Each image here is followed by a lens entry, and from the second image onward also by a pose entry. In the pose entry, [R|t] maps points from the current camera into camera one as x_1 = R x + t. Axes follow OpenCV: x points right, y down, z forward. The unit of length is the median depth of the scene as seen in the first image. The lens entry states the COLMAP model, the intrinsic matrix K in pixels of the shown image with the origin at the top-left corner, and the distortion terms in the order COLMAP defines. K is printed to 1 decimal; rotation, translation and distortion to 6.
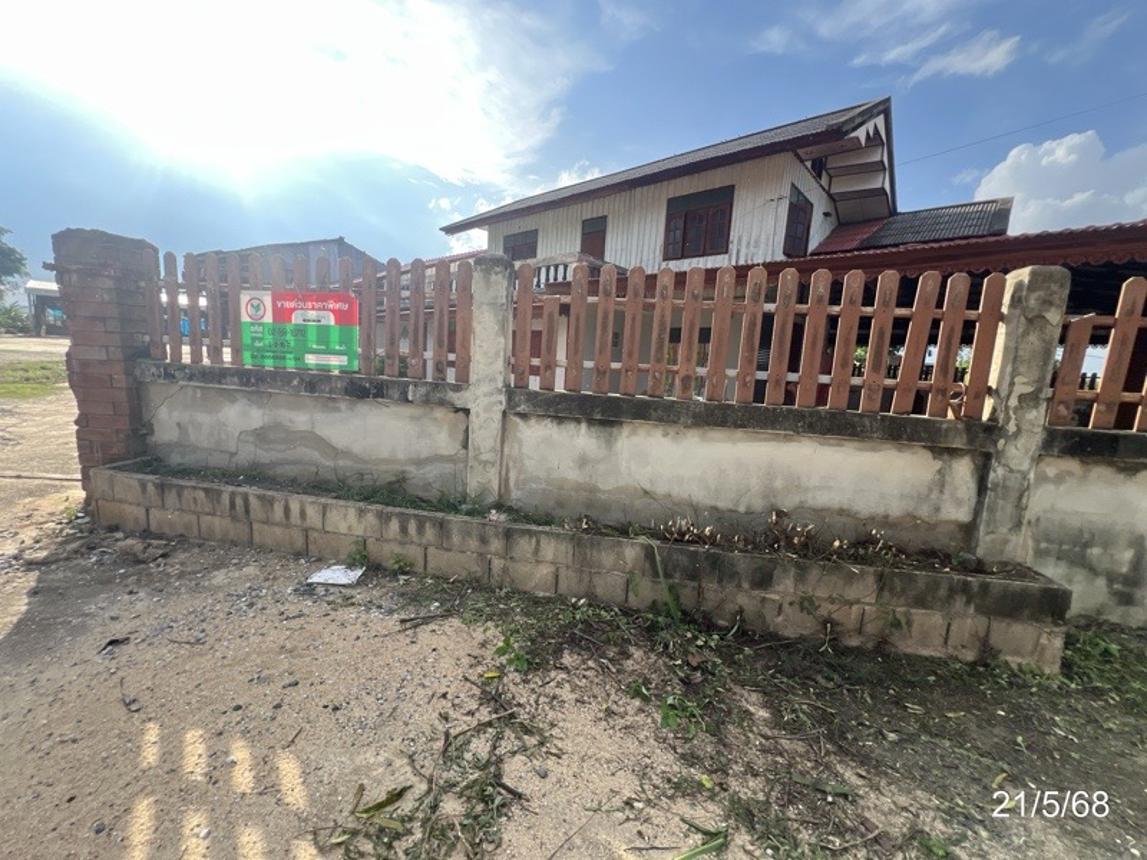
lens RADIAL K [[463.3, 0, 577.5], [0, 463.3, 461.3], [0, 0, 1]] dist [0.001557, 0.000074]
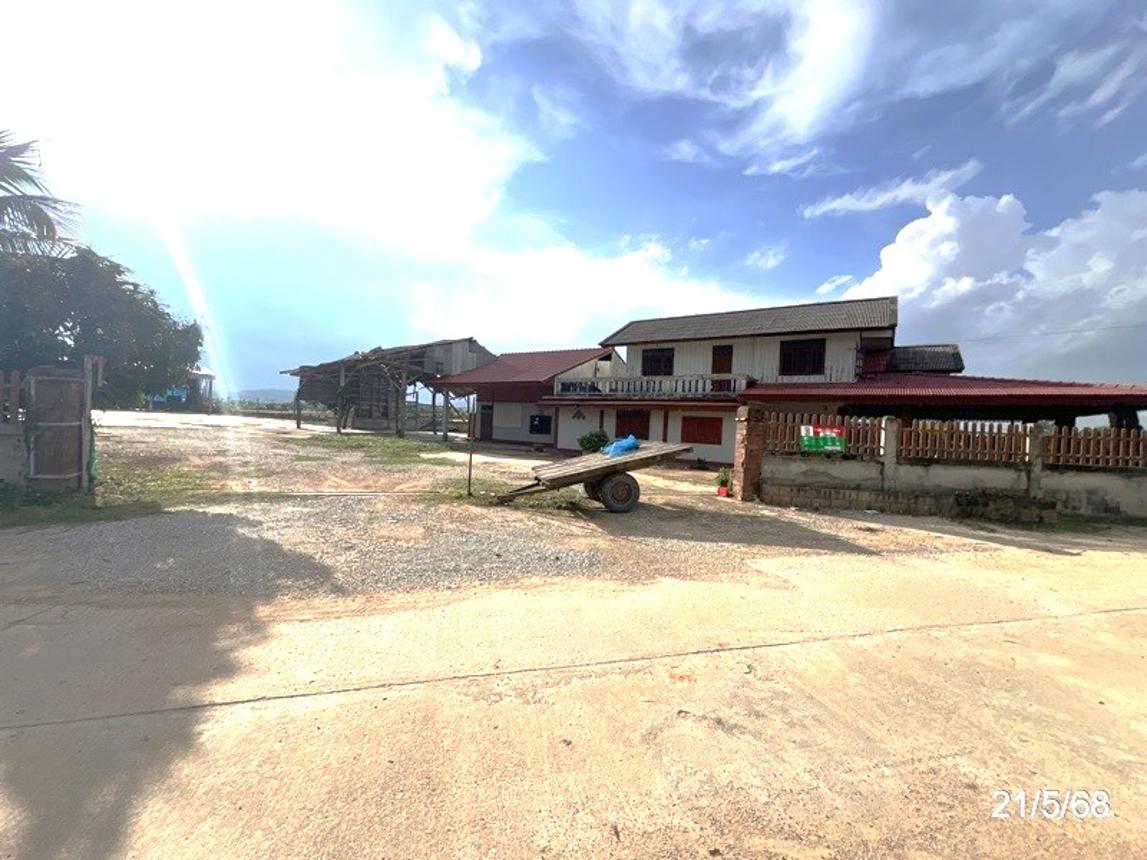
lens RADIAL K [[463.3, 0, 577.5], [0, 463.3, 461.3], [0, 0, 1]] dist [0.001557, 0.000074]
pose [[0.987386, -0.026607, 0.156079, -2.885790], [0.044117, 0.992972, -0.109823, 0.142085], [-0.152060, 0.115323, 0.981620, -1.871905]]
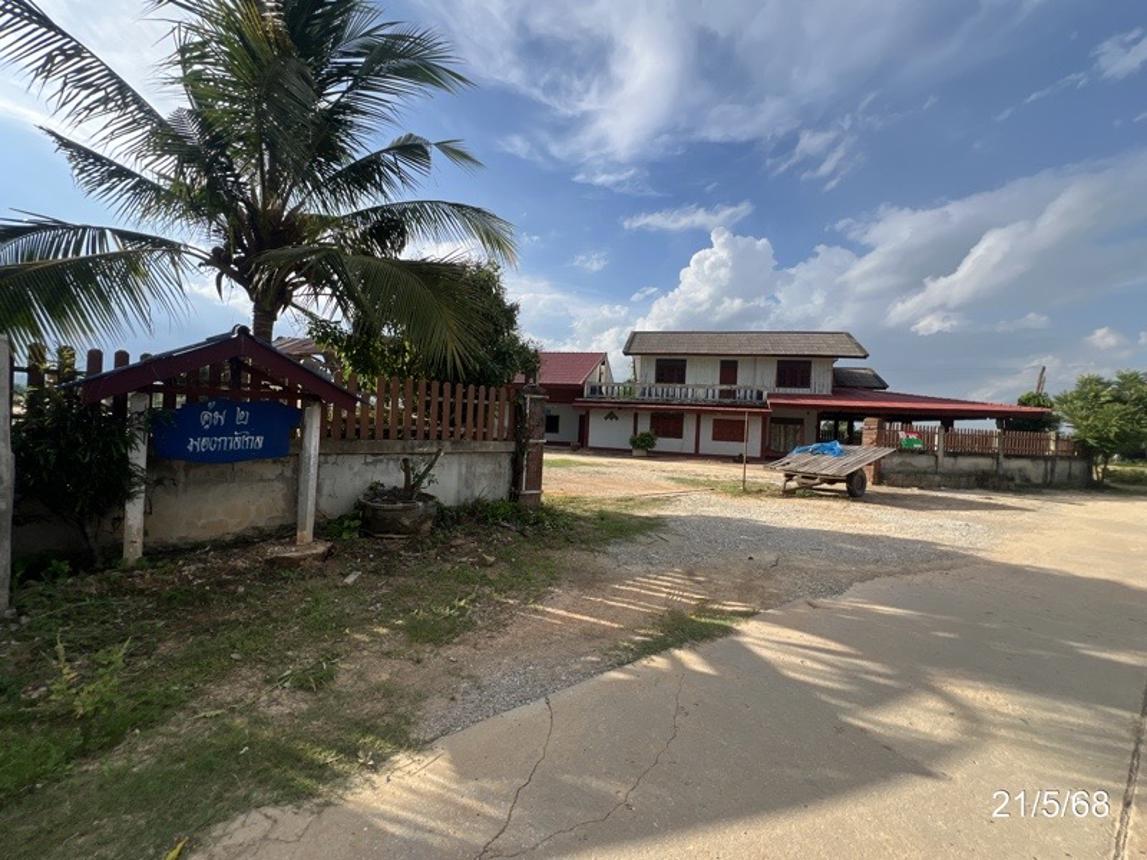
lens RADIAL K [[466.6, 0, 567.6], [0, 466.6, 465.2], [0, 0, 1]] dist [0.001020, -0.000110]
pose [[0.867521, -0.060689, 0.493684, -6.173728], [0.103242, 0.992883, -0.059364, -0.124663], [-0.486567, 0.102469, 0.867613, -1.392238]]
